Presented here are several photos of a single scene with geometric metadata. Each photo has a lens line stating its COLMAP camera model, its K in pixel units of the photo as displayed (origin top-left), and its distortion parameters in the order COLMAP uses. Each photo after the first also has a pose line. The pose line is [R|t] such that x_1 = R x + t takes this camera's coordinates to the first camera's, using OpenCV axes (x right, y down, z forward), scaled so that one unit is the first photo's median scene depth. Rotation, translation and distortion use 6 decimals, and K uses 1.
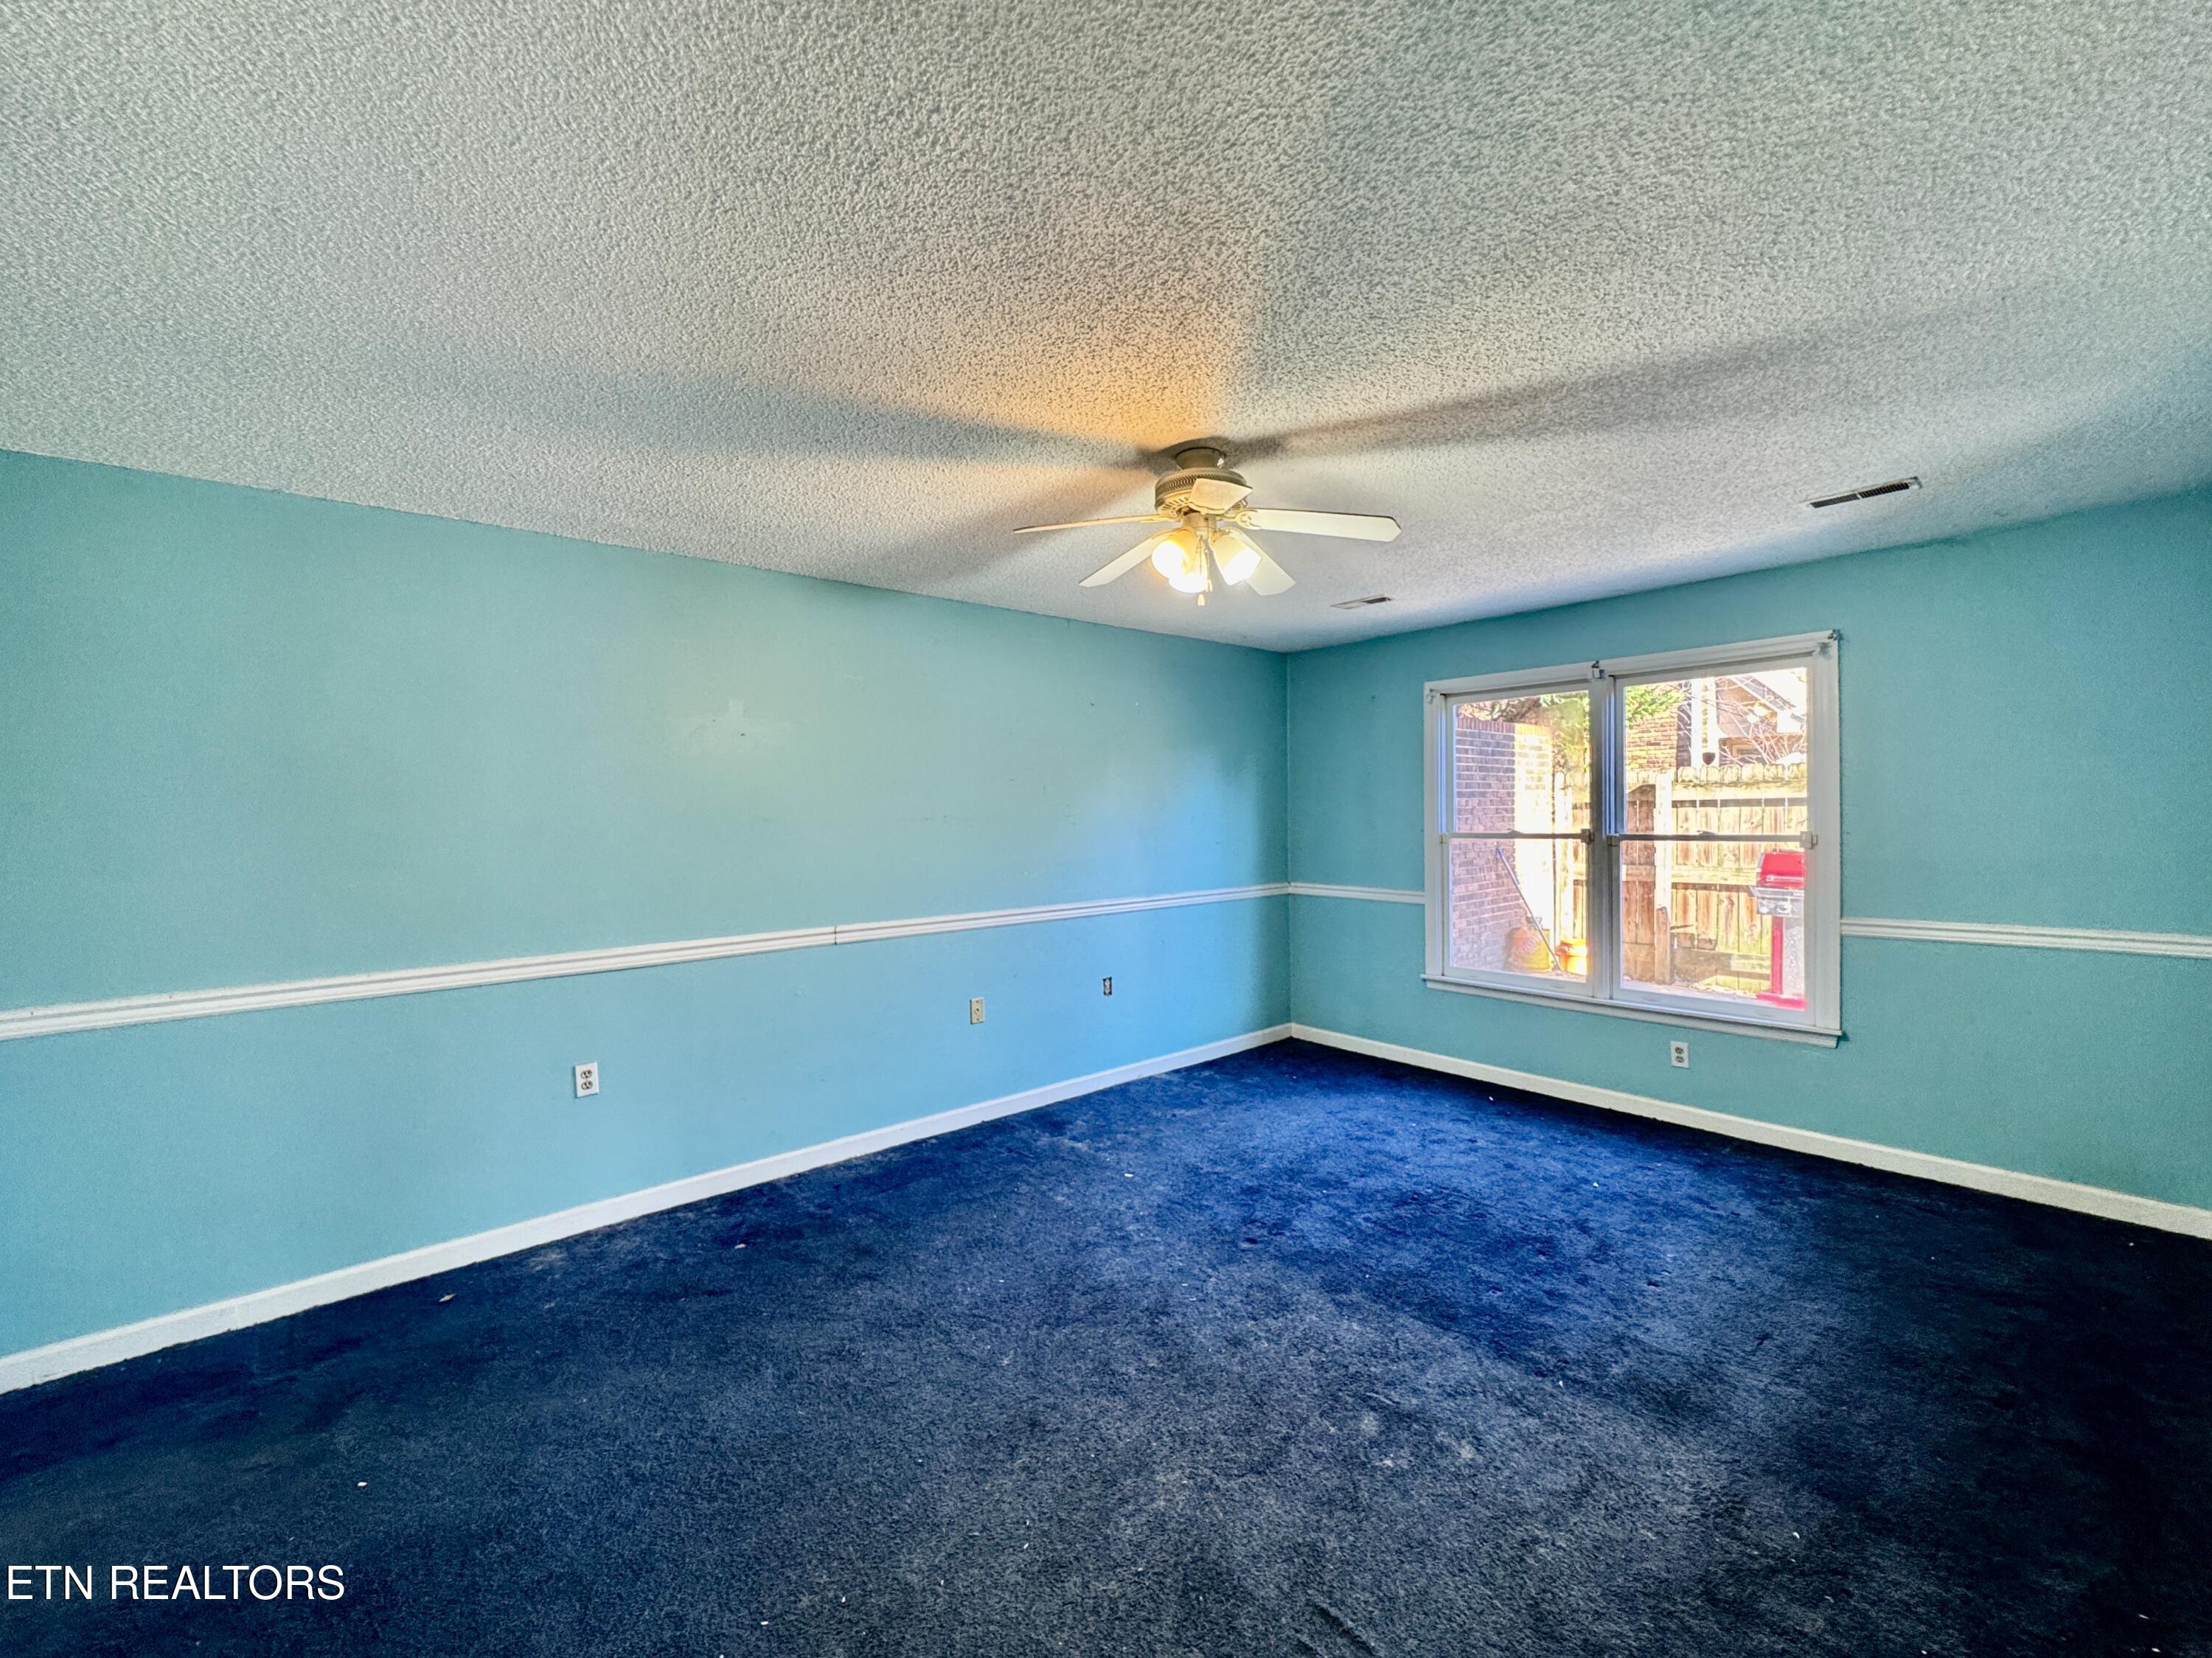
lens RADIAL K [[894.0, 0, 1134.8], [0, 894.0, 826.0], [0, 0, 1]] dist [-0.001273, 0.000332]
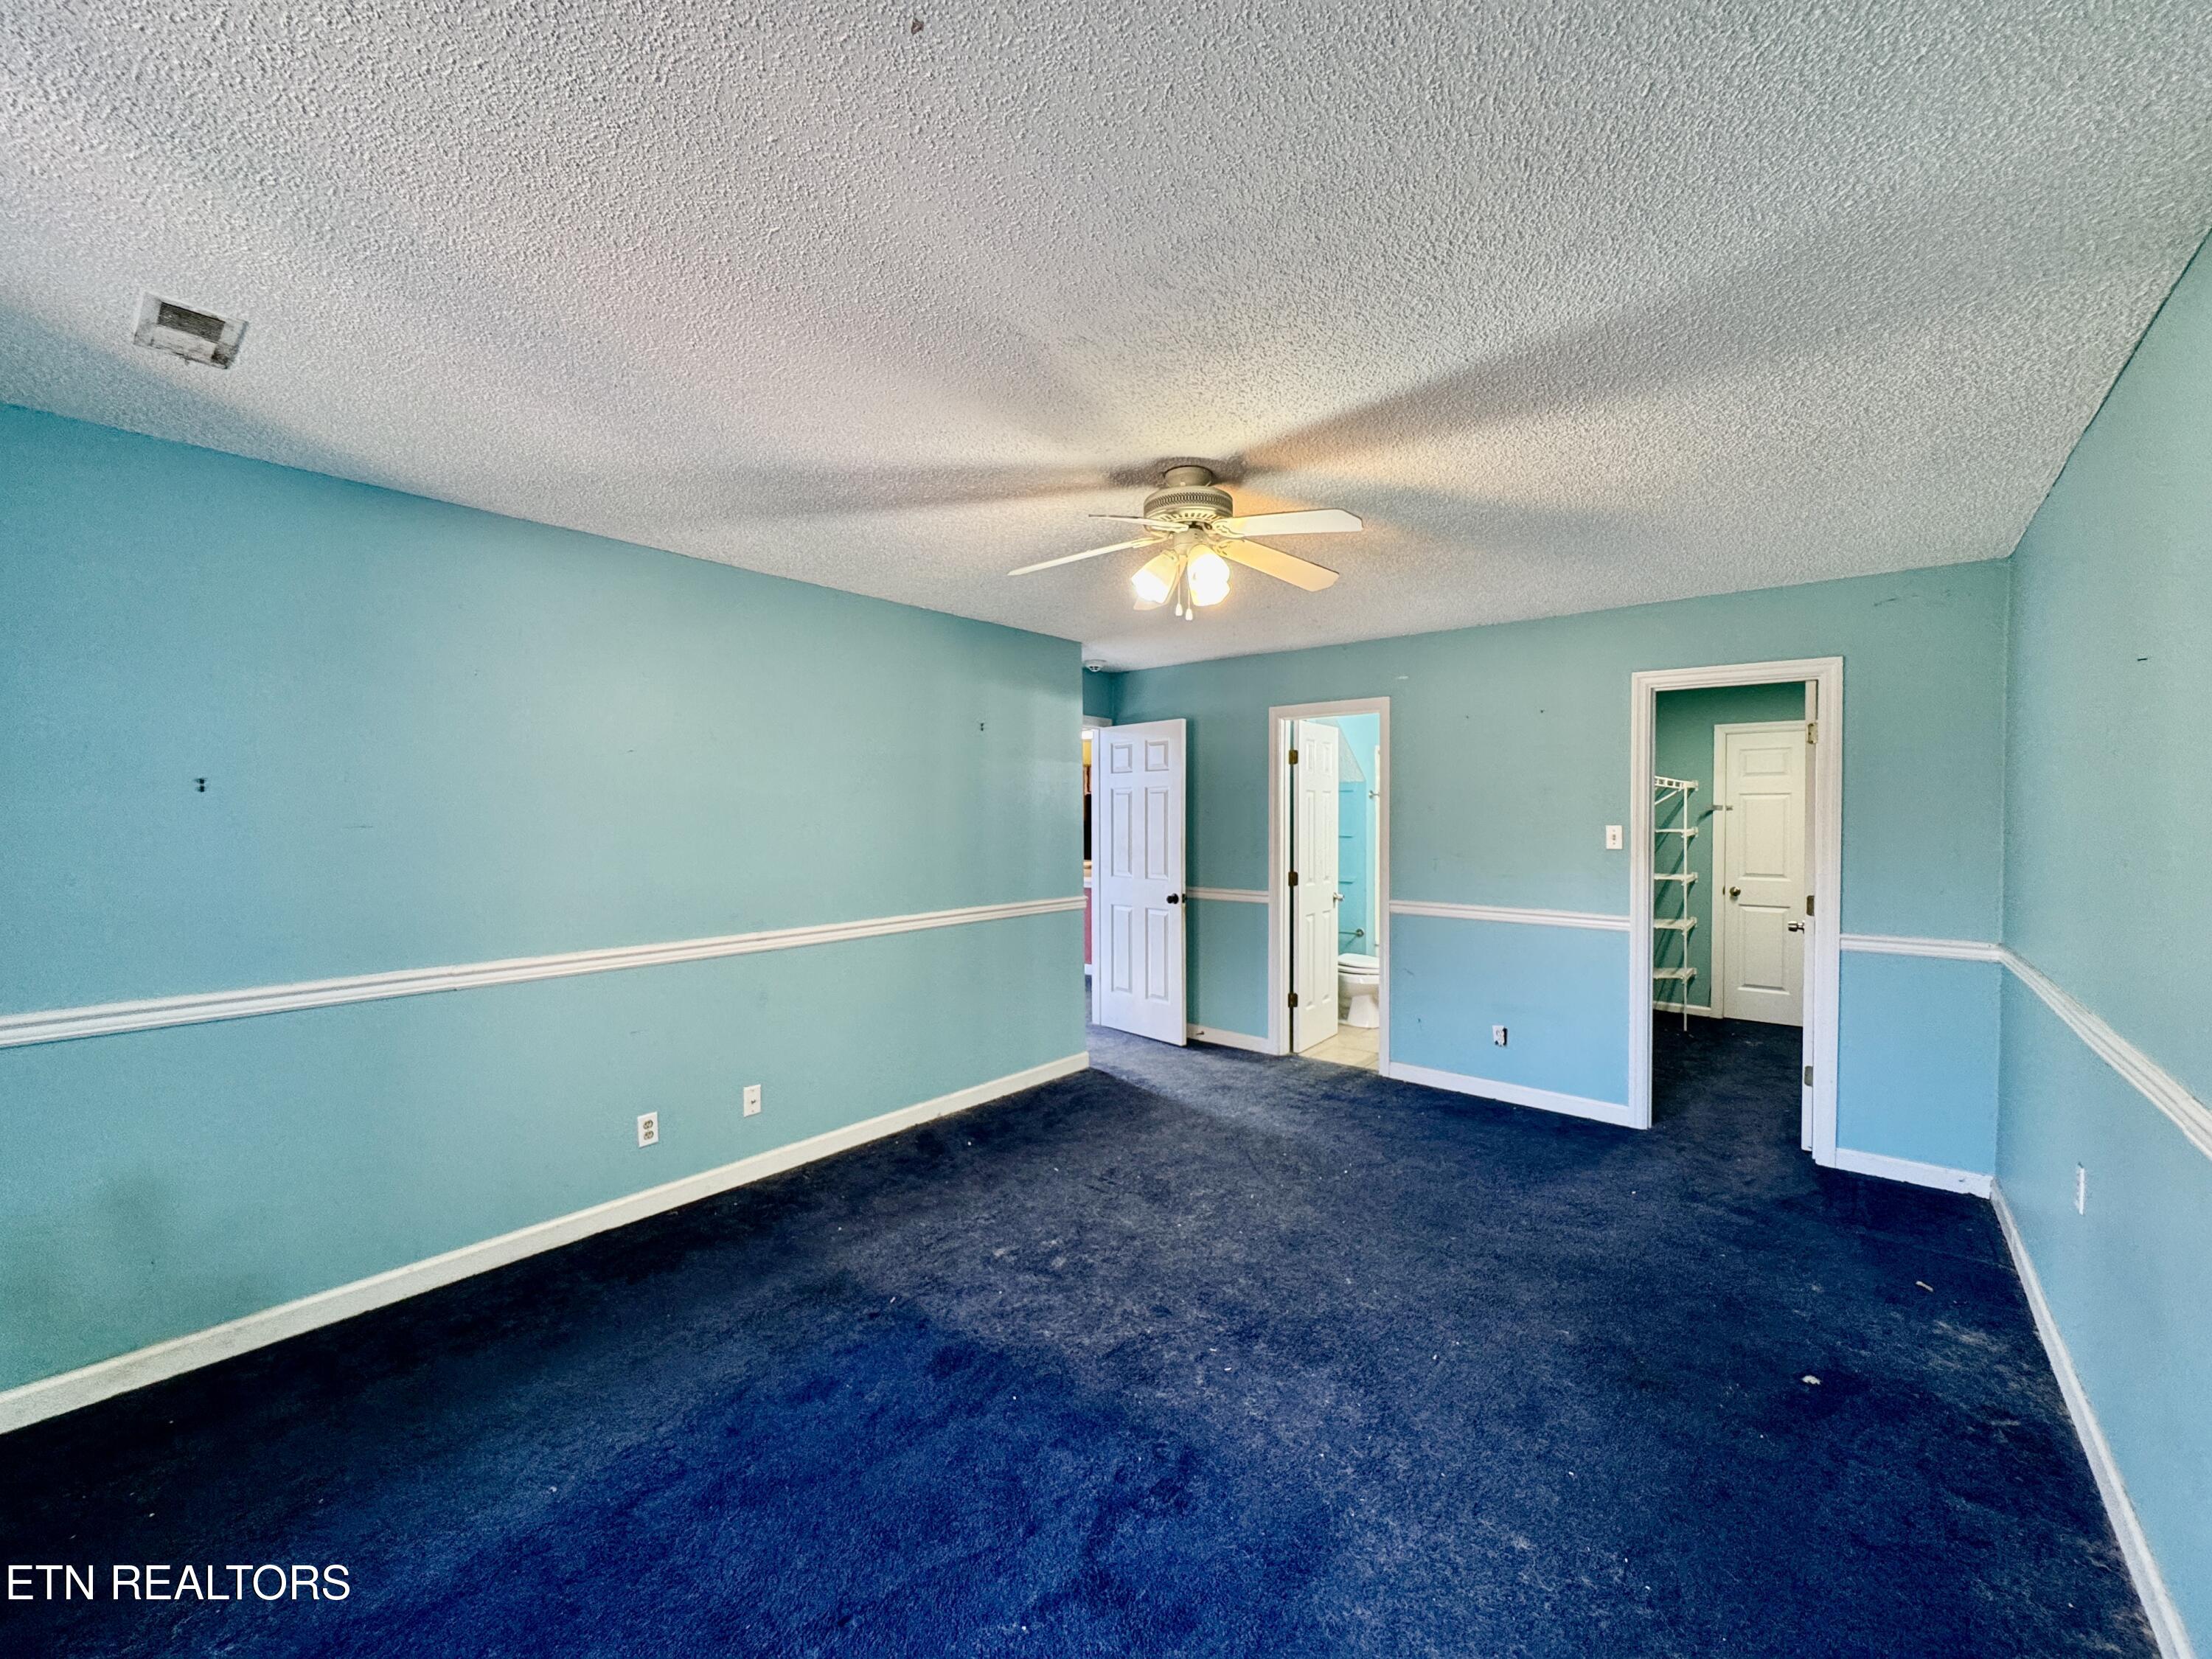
lens RADIAL K [[894.1, 0, 1134.8], [0, 894.1, 826.5], [0, 0, 1]] dist [-0.001273, 0.000332]
pose [[-0.985735, 0.017560, -0.167388, 0.314169], [0.012275, 0.999395, 0.032552, -0.047967], [0.167858, 0.030032, -0.985354, 2.028541]]
